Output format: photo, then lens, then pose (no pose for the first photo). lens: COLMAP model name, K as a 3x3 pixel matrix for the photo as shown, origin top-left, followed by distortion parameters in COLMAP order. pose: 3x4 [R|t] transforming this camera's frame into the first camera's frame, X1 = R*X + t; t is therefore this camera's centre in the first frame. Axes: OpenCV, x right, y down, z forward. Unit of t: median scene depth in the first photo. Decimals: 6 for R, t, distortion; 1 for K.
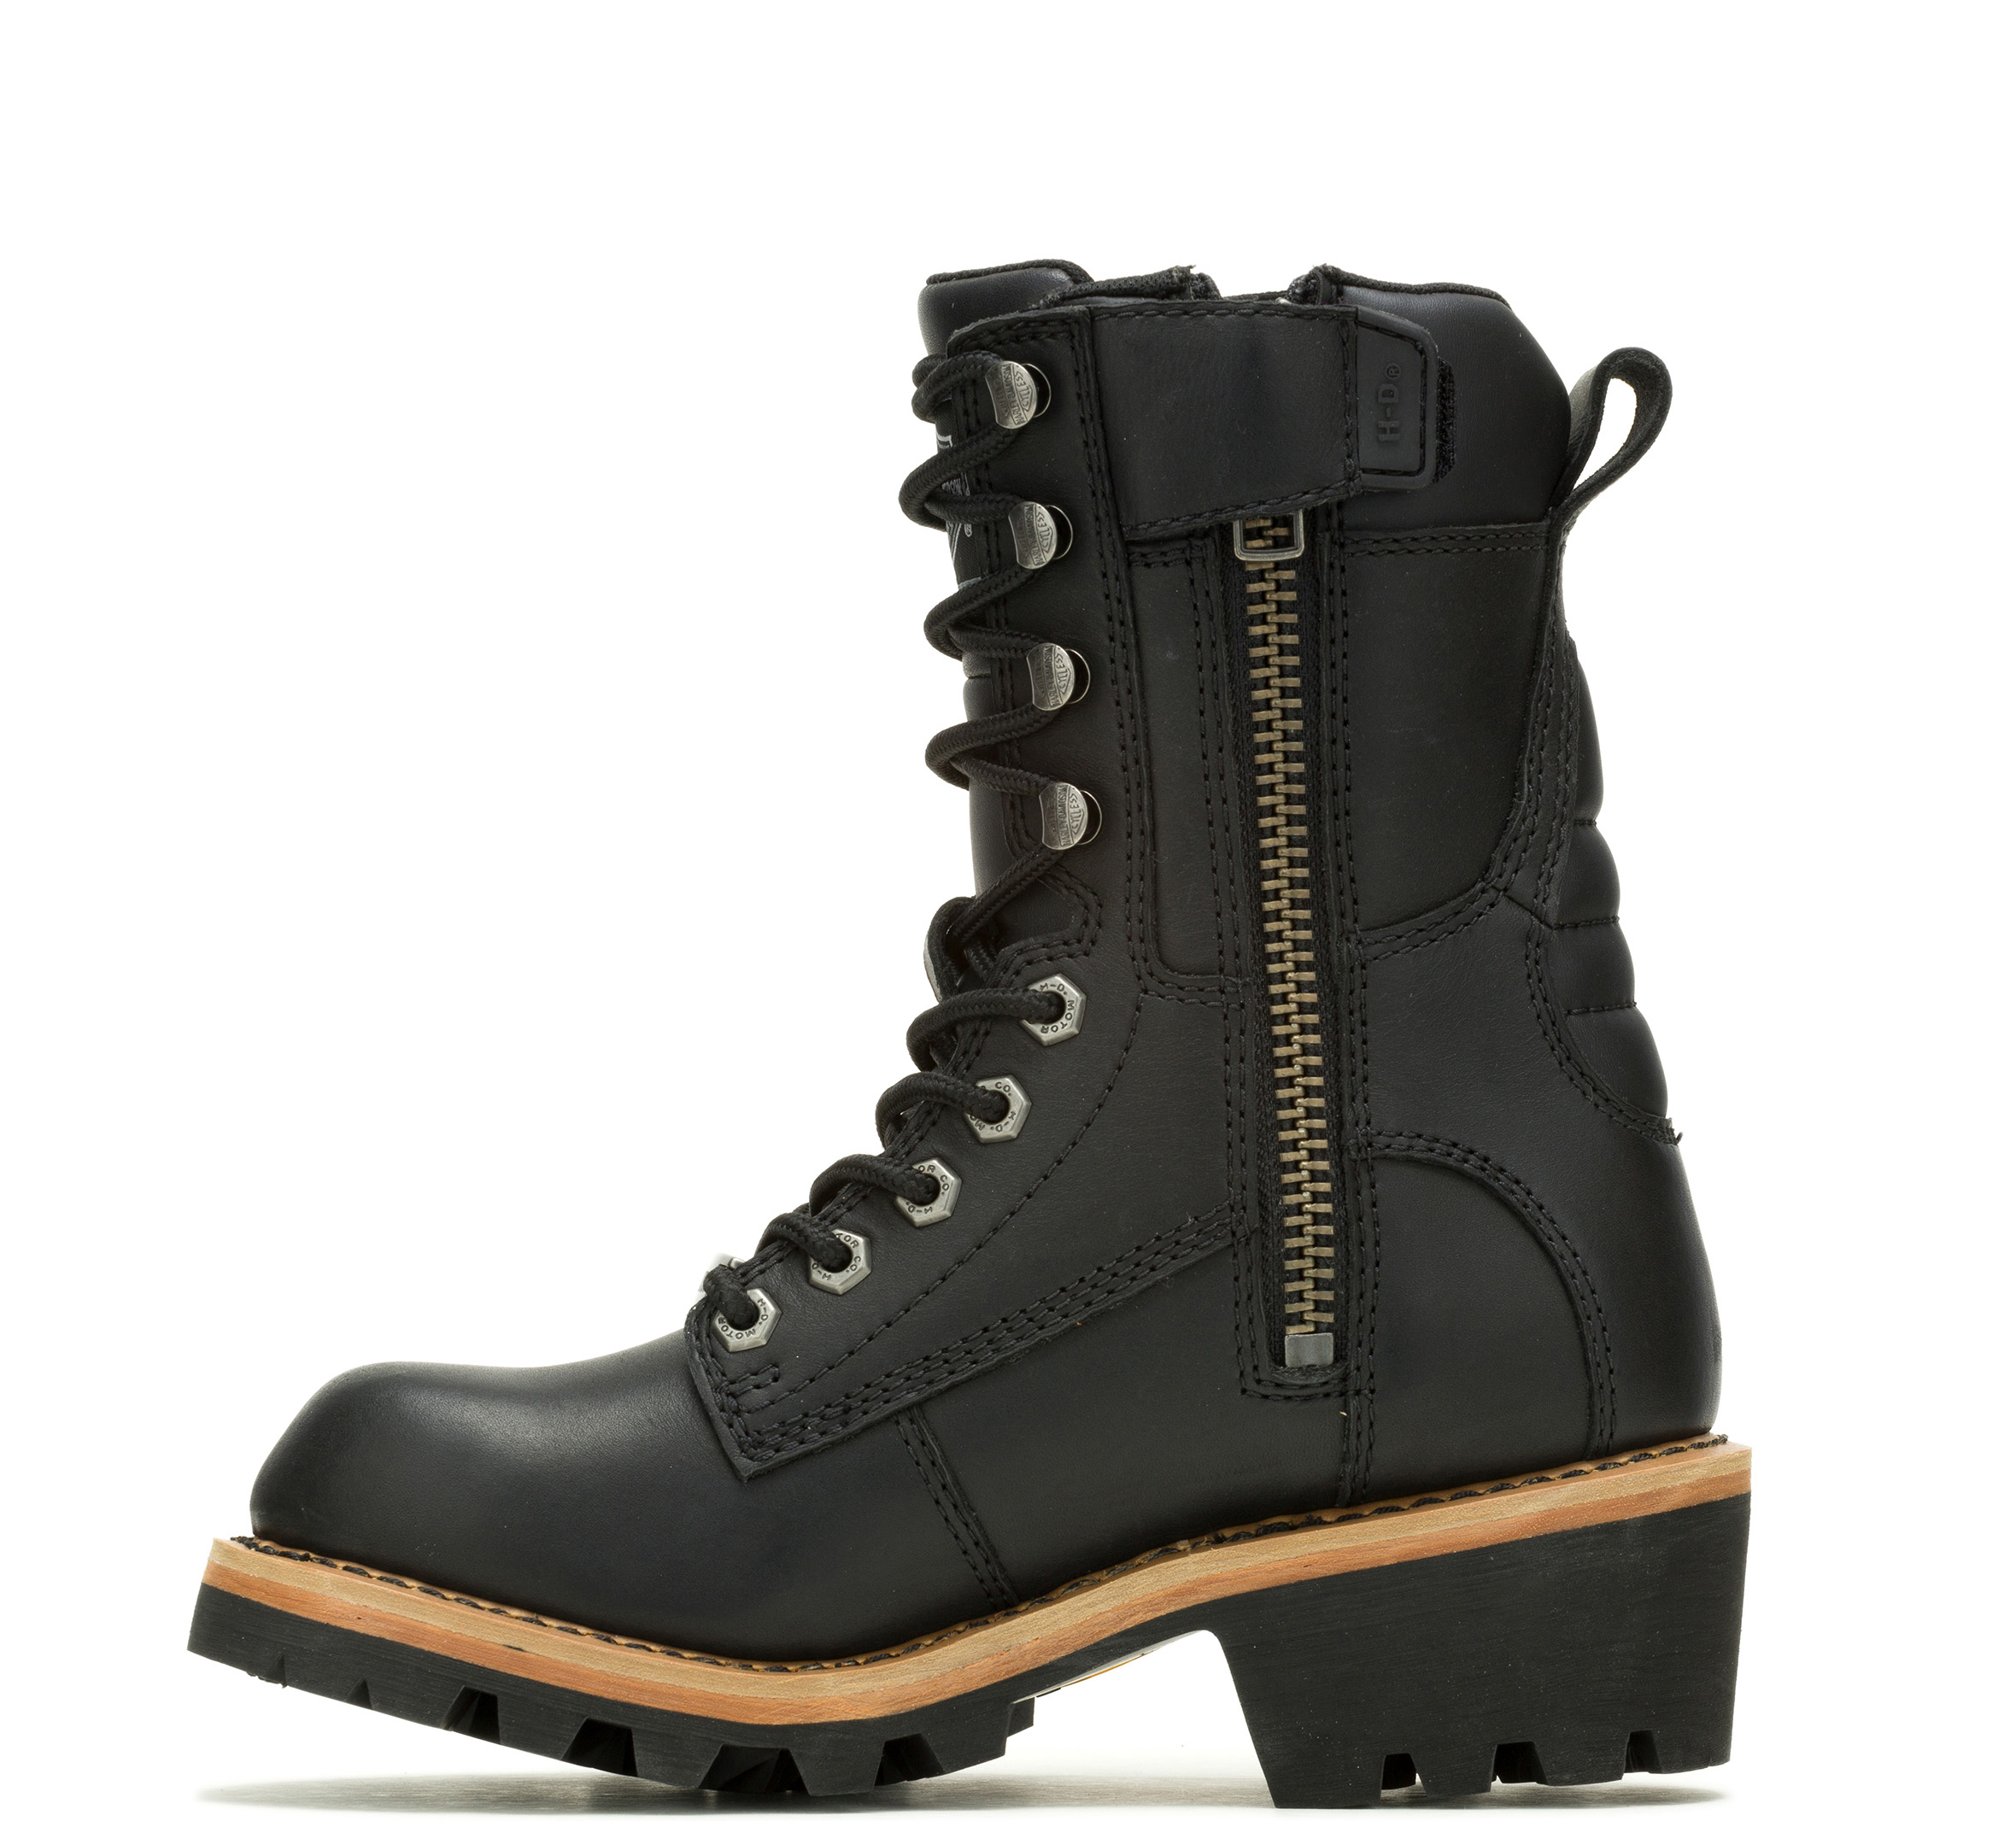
lens RADIAL K [[5533.9, 0, 1008.1], [0, 5533.9, 927.5], [0, 0, 1]] dist [-0.018887, 0.000000]
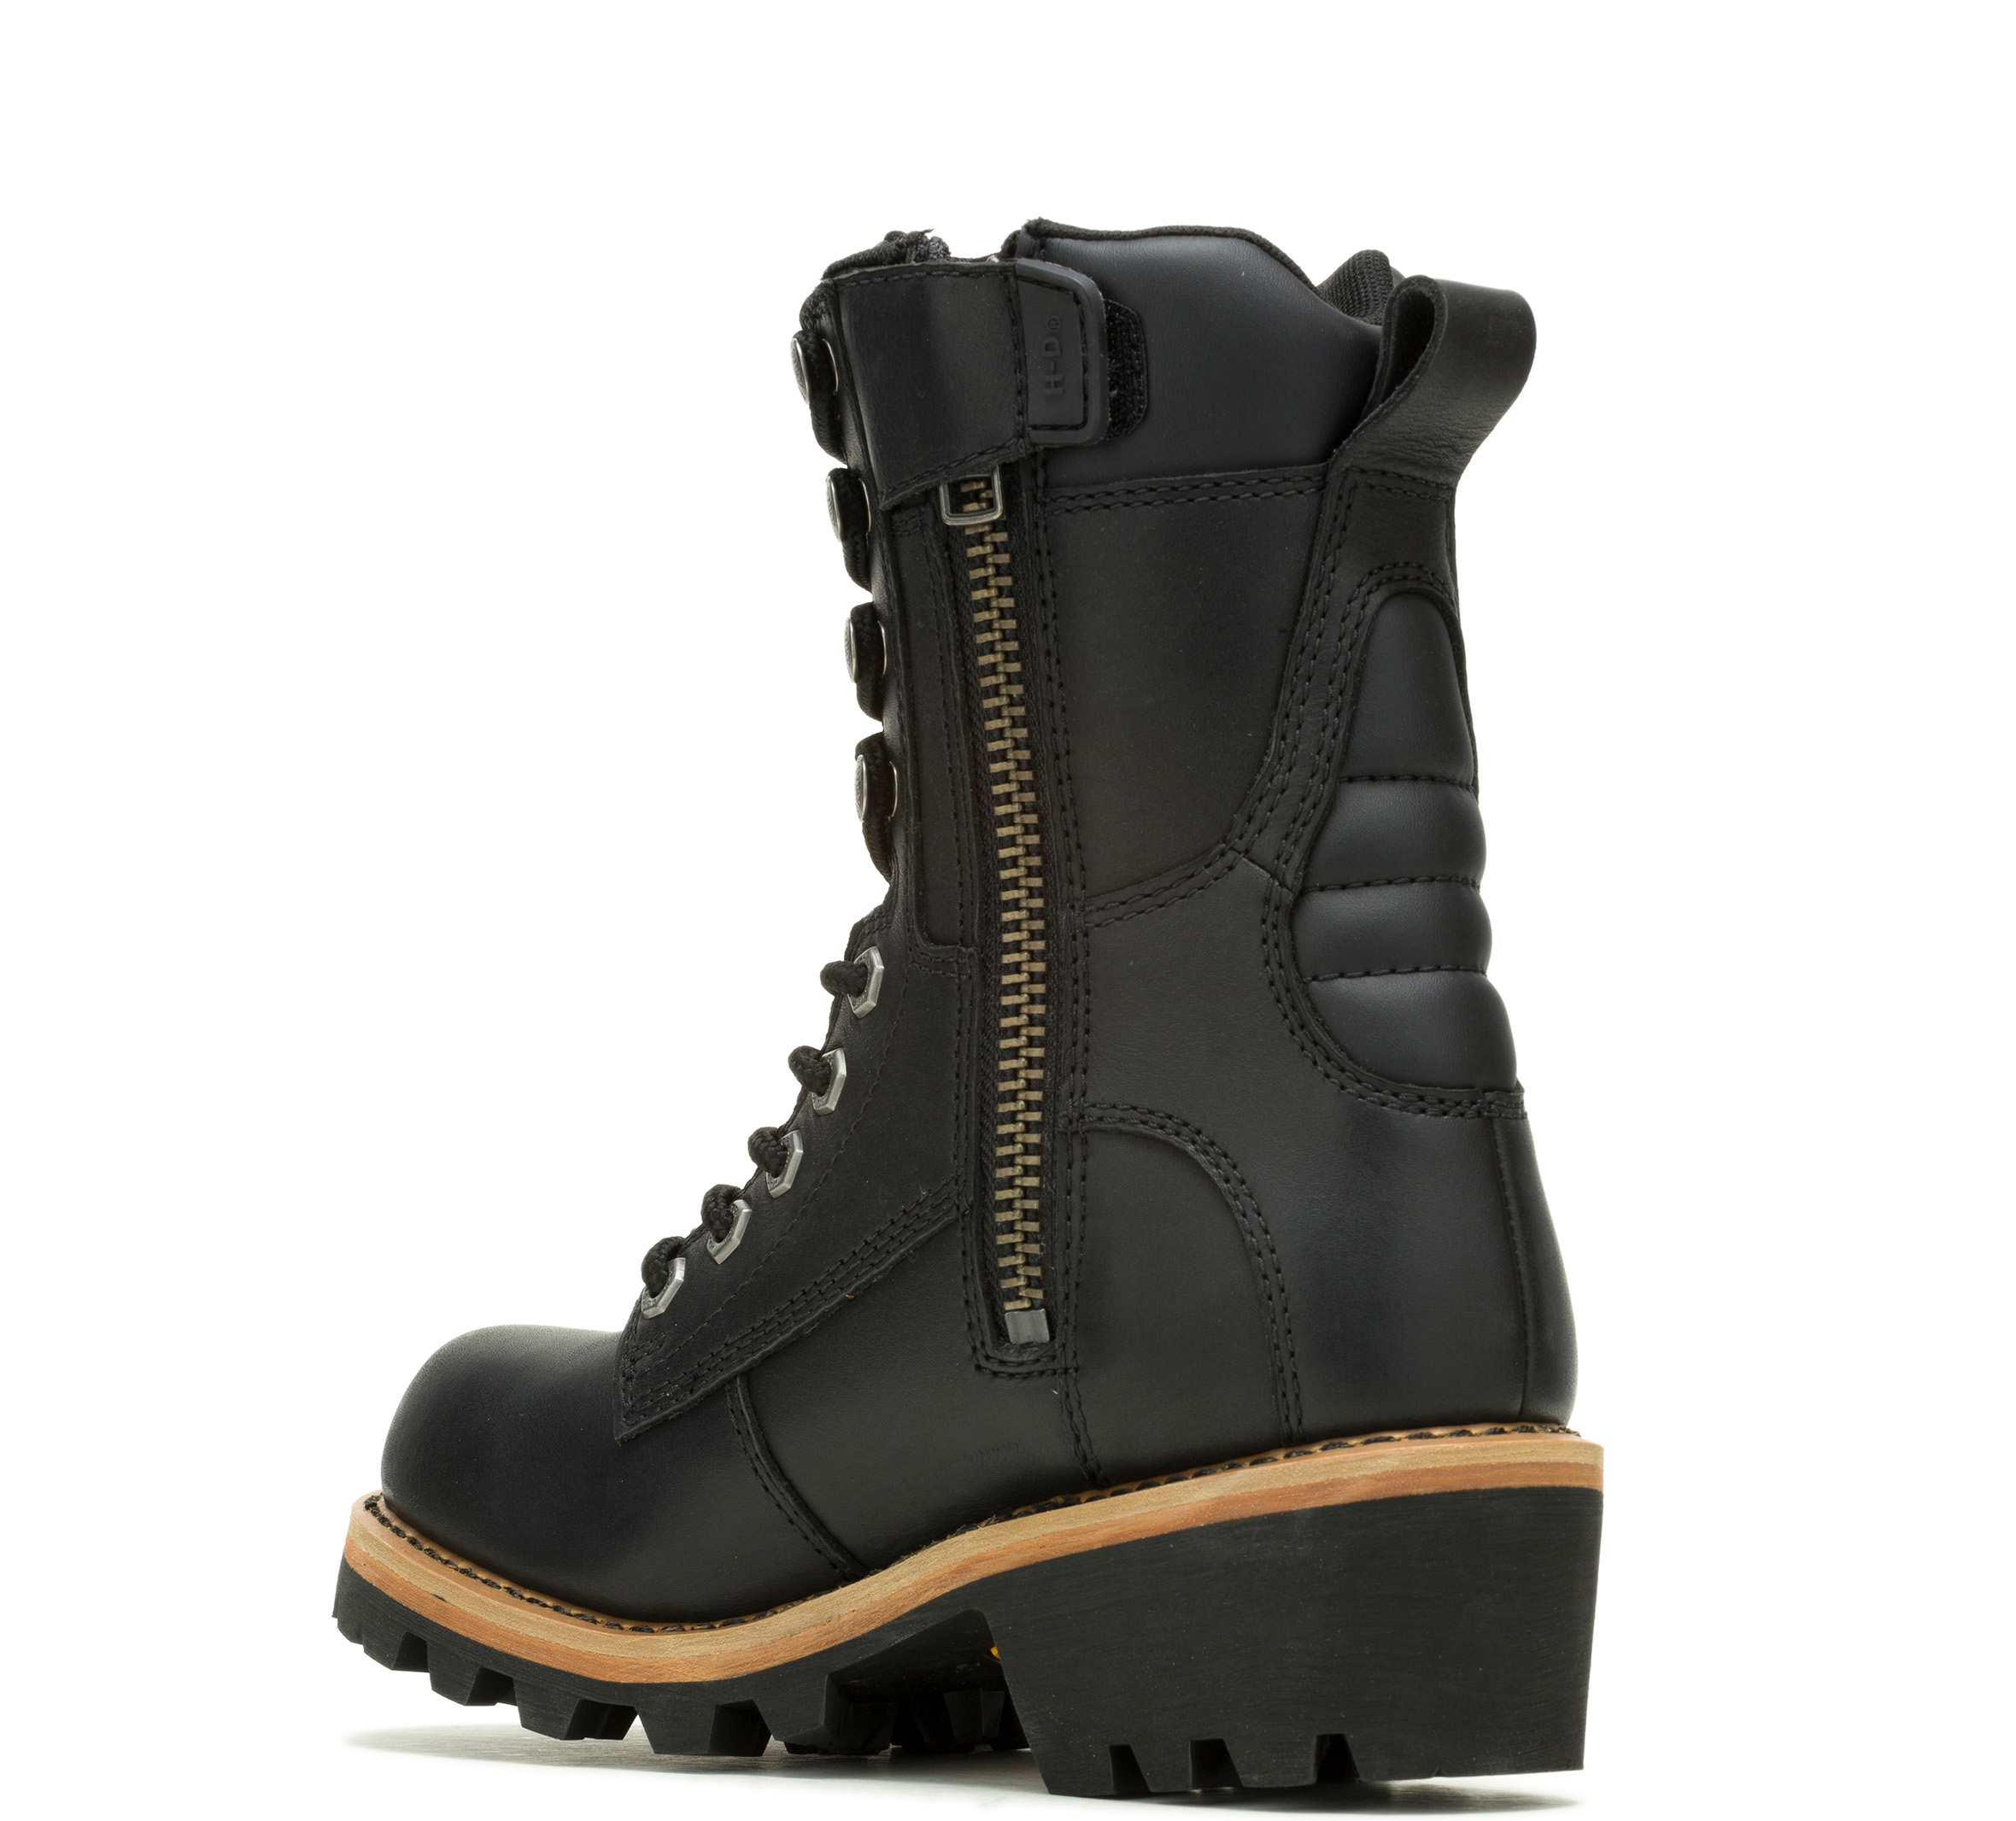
lens RADIAL K [[5533.9, 0, 1008.9], [0, 5533.9, 898.9], [0, 0, 1]] dist [-0.018887, 0.000000]
pose [[0.867089, -0.020408, -0.497735, 0.538705], [0.020147, 0.999780, -0.005895, 0.006307], [0.497746, -0.004916, 0.867309, 0.148106]]
